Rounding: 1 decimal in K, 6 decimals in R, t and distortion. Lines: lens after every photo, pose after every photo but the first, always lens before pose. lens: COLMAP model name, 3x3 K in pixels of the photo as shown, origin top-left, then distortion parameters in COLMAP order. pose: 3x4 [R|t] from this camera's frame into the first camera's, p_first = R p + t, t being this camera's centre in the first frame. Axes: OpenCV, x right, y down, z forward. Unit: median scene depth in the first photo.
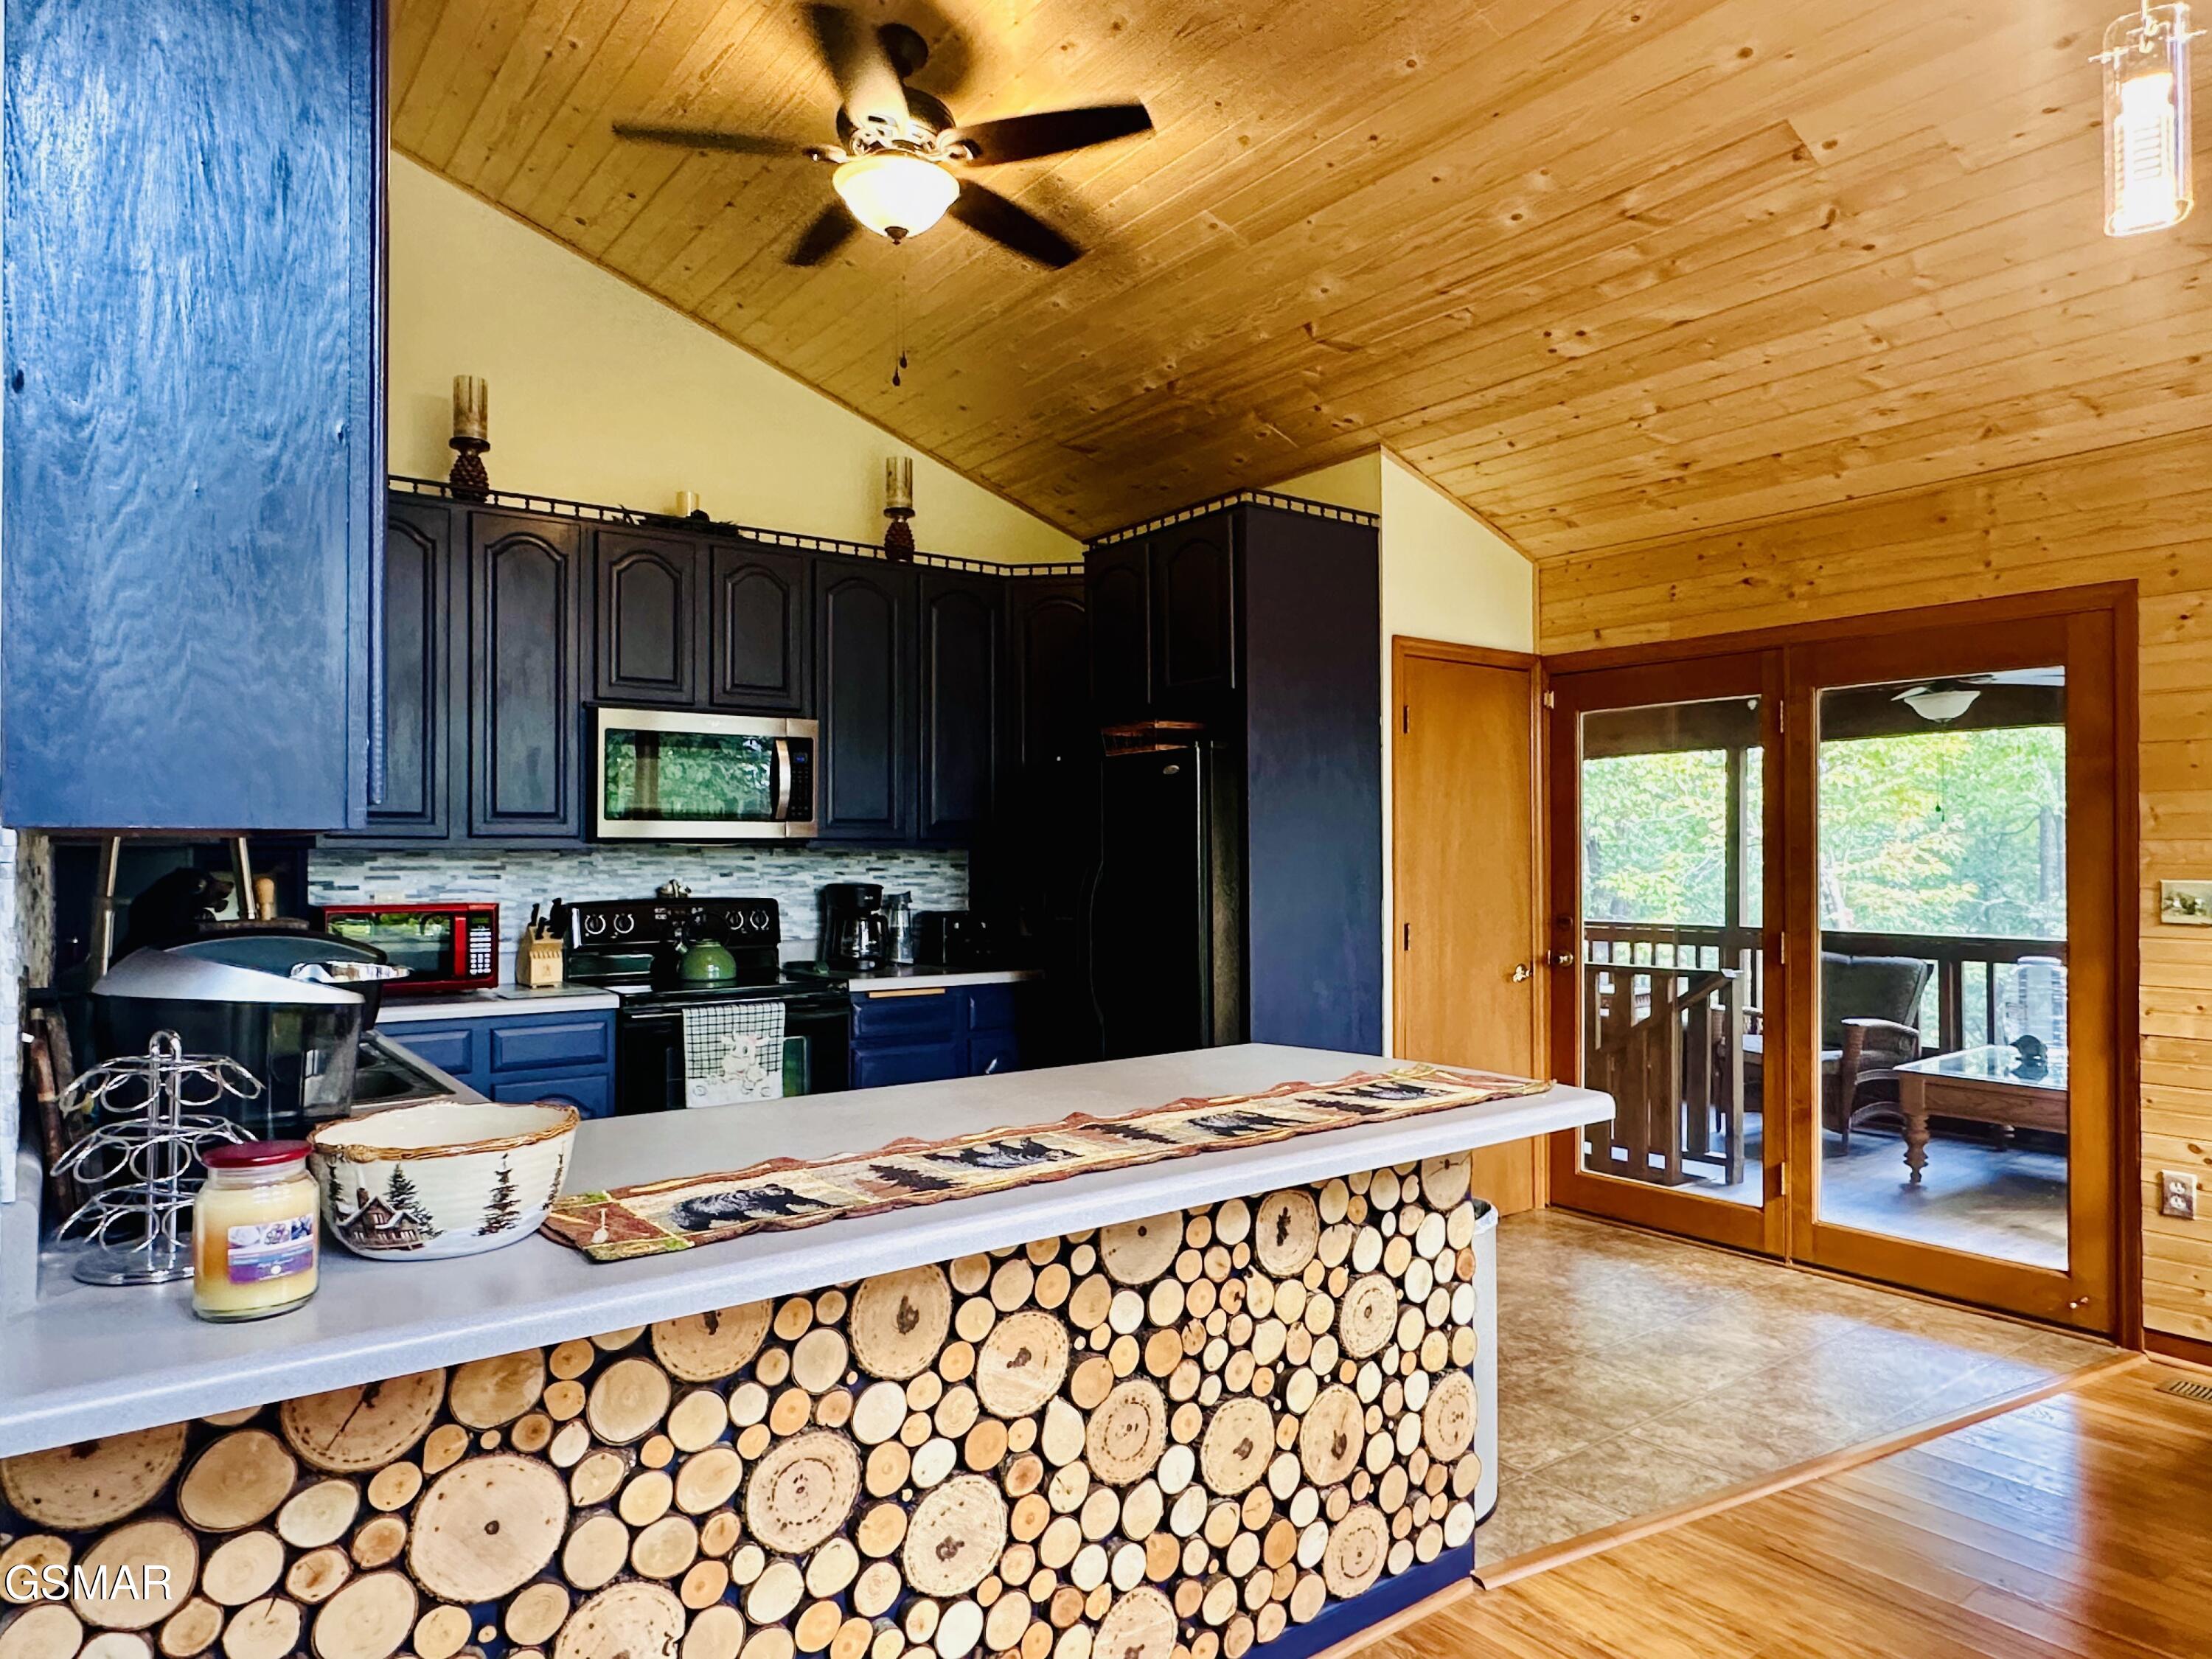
lens RADIAL K [[1351.5, 0, 1099.5], [0, 1351.5, 837.1], [0, 0, 1]] dist [-0.007603, 0.002566]
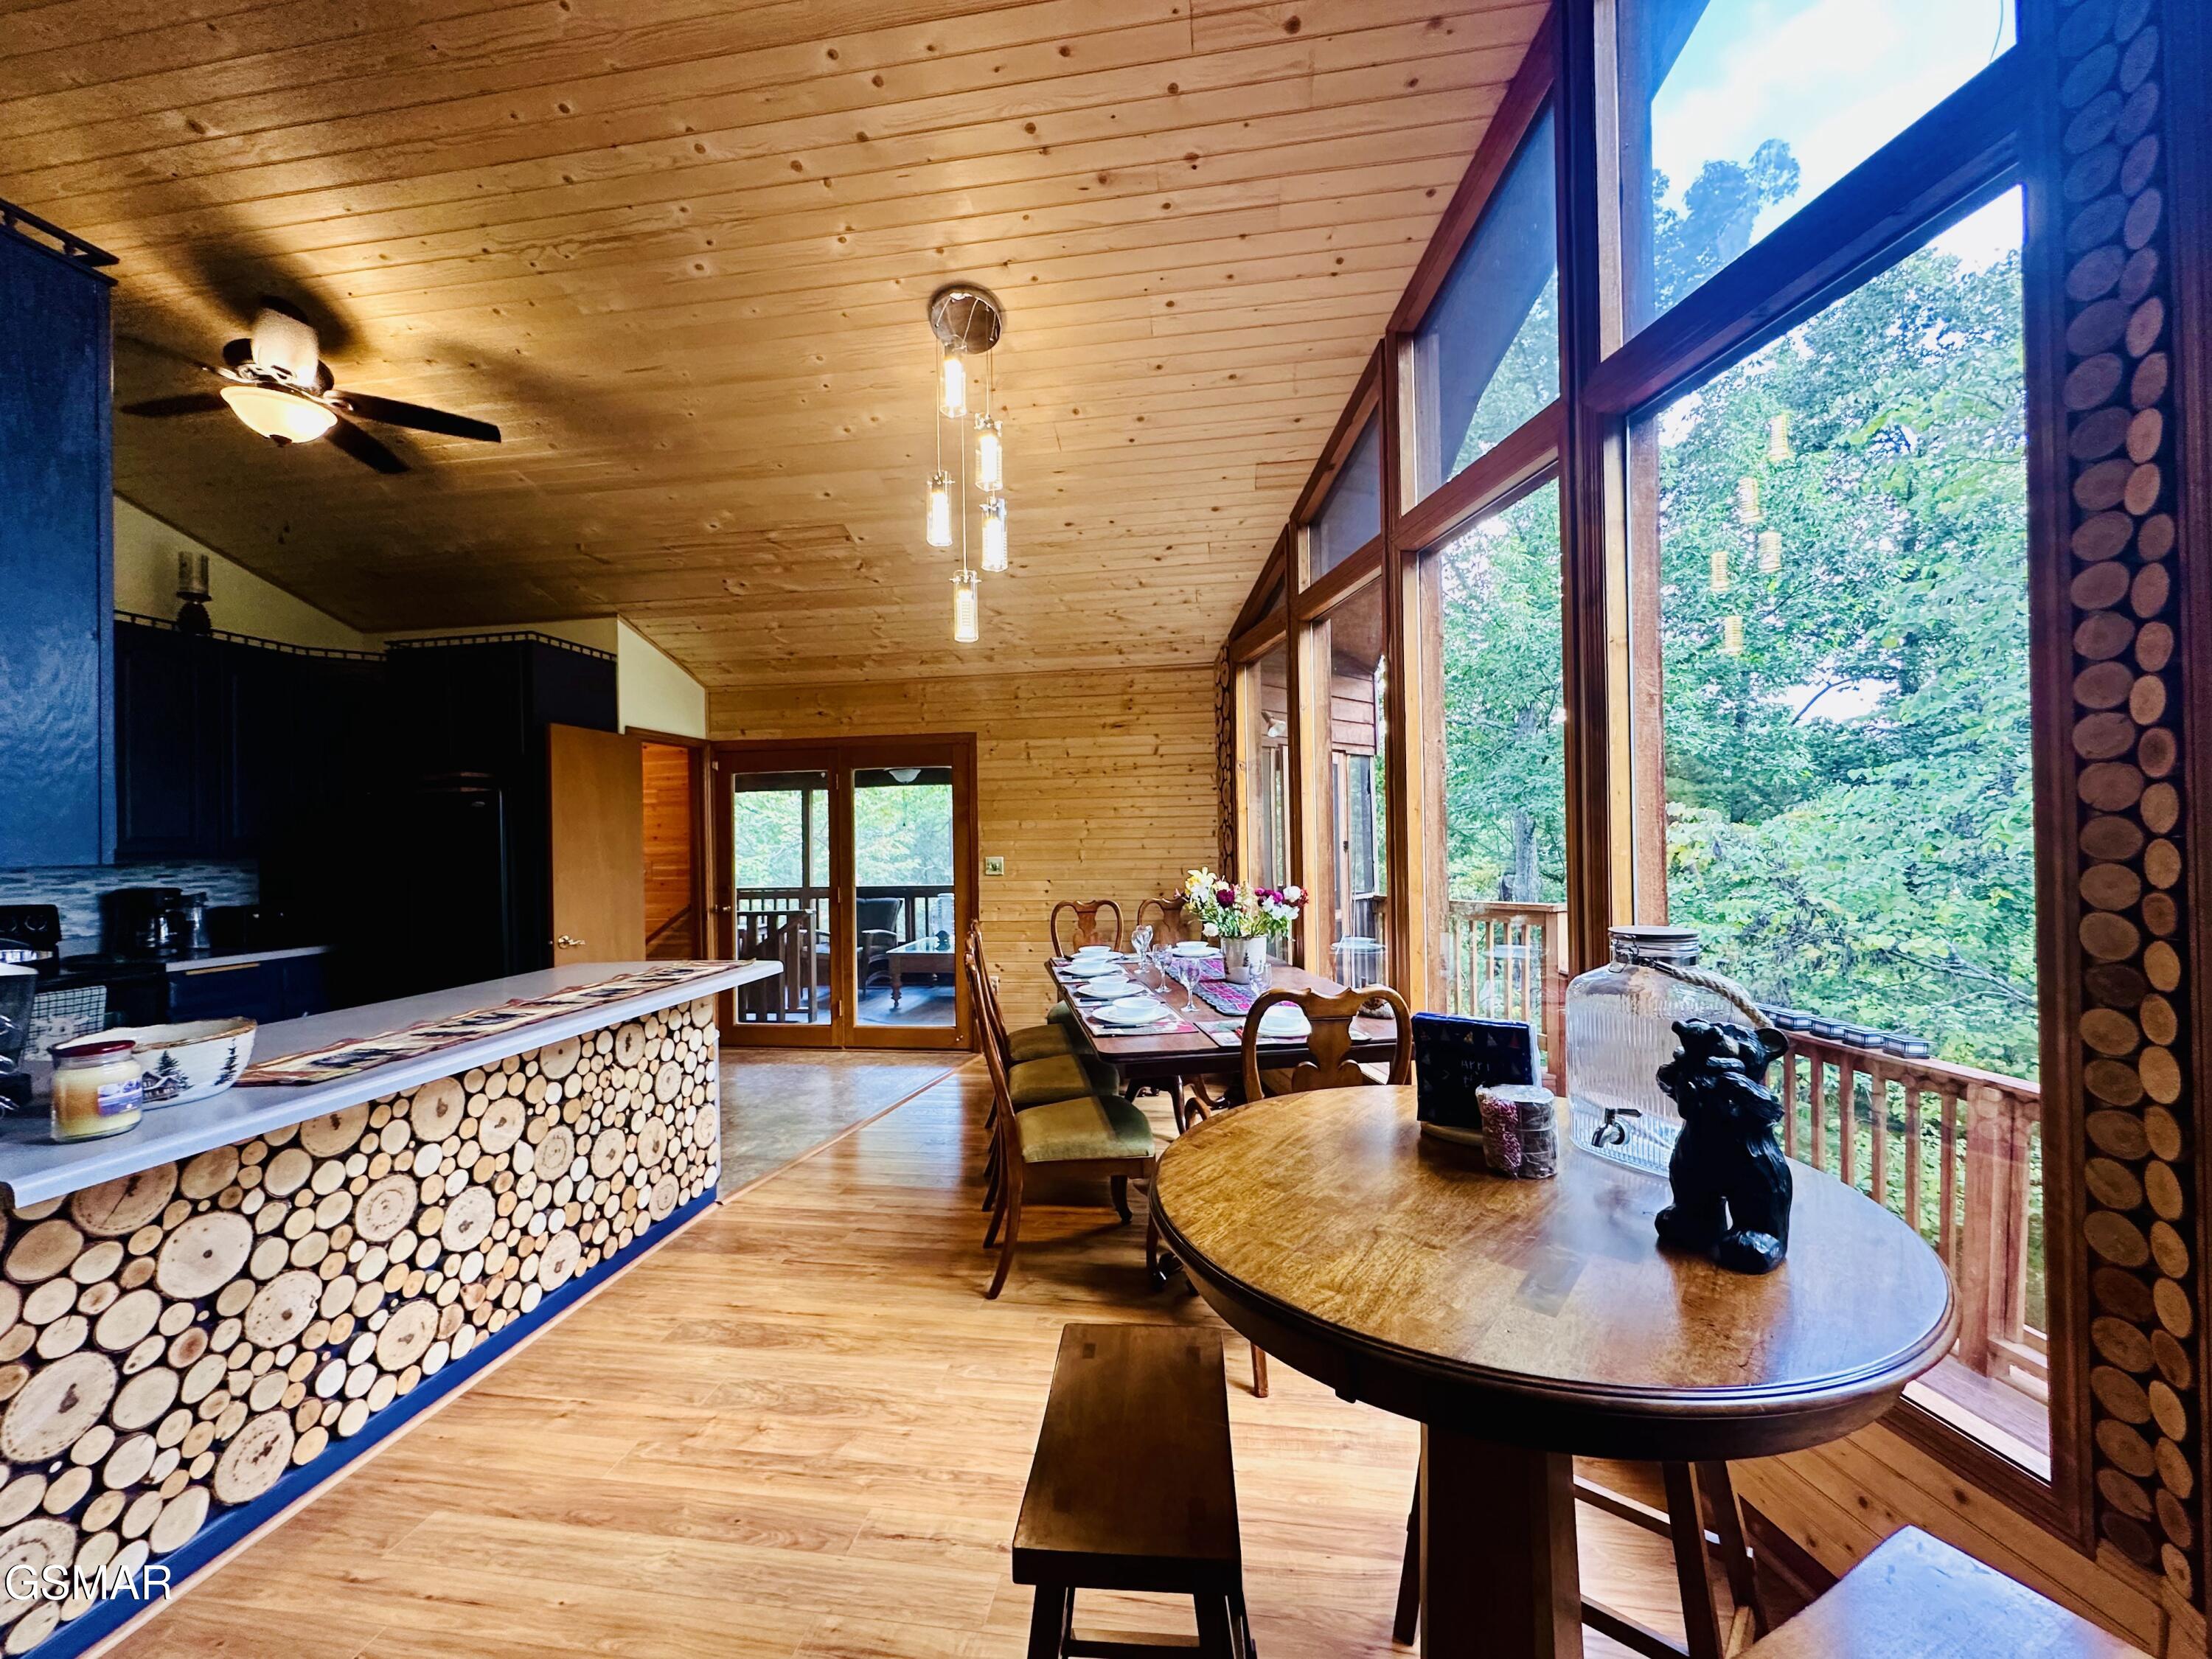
lens RADIAL K [[889.5, 0, 1101.5], [0, 889.5, 834.1], [0, 0, 1]] dist [0.002797, 0.000181]
pose [[0.712868, -0.010015, 0.701226, -0.274033], [0.009497, 0.999944, 0.004628, -0.023200], [-0.701233, 0.003360, 0.712924, -0.426707]]
